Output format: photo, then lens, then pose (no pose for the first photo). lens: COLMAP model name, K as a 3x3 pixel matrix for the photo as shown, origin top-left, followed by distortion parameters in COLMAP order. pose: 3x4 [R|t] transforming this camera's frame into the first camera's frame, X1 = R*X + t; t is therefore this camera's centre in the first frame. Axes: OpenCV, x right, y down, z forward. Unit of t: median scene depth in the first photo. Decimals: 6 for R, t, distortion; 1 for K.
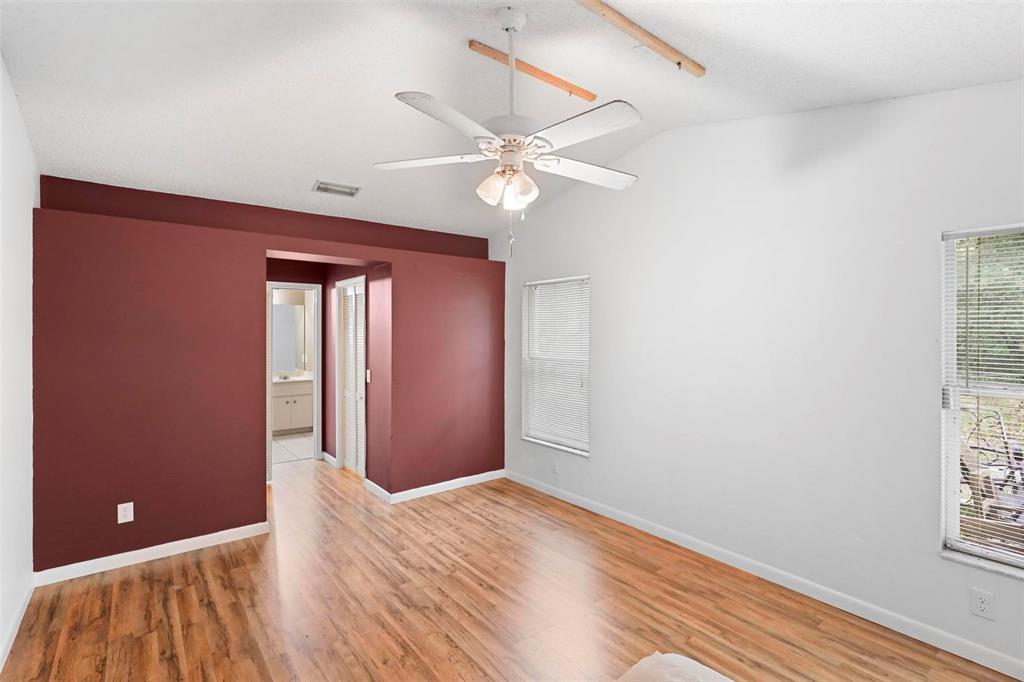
lens RADIAL K [[476.2, 0, 512.0], [0, 476.2, 341.0], [0, 0, 1]] dist [-0.000349, -0.000543]
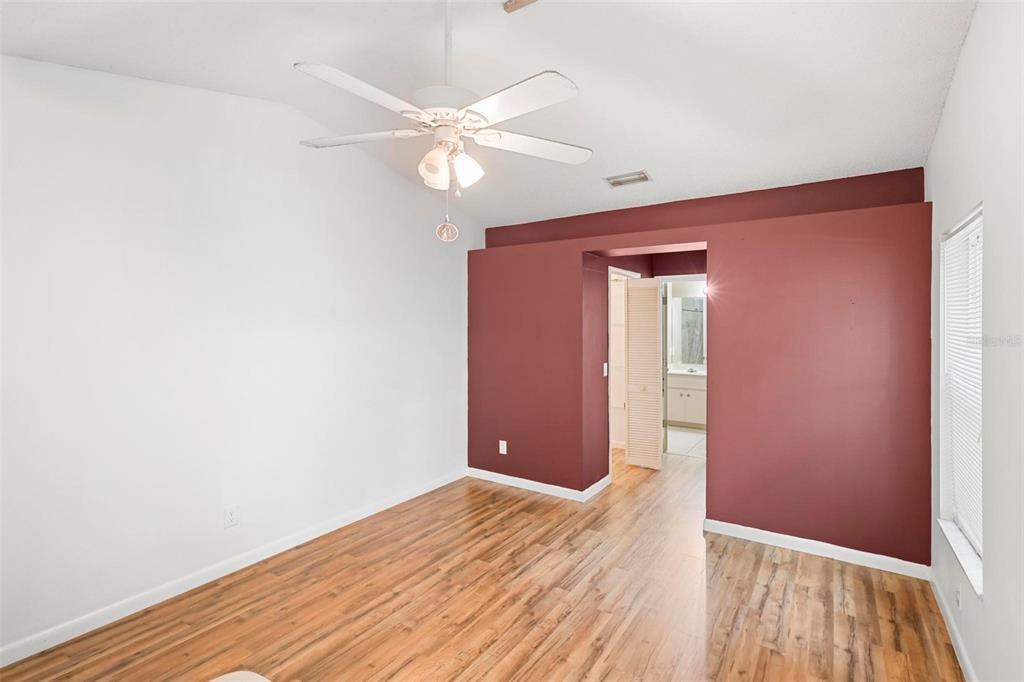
lens RADIAL K [[482.4, 0, 511.8], [0, 482.4, 295.4], [0, 0, 1]] dist [0.002536, -0.000080]
pose [[0.301471, -0.062230, -0.951442, 0.656898], [-0.018826, 0.997285, -0.071194, -0.002459], [0.953290, 0.039375, 0.299481, 0.560897]]
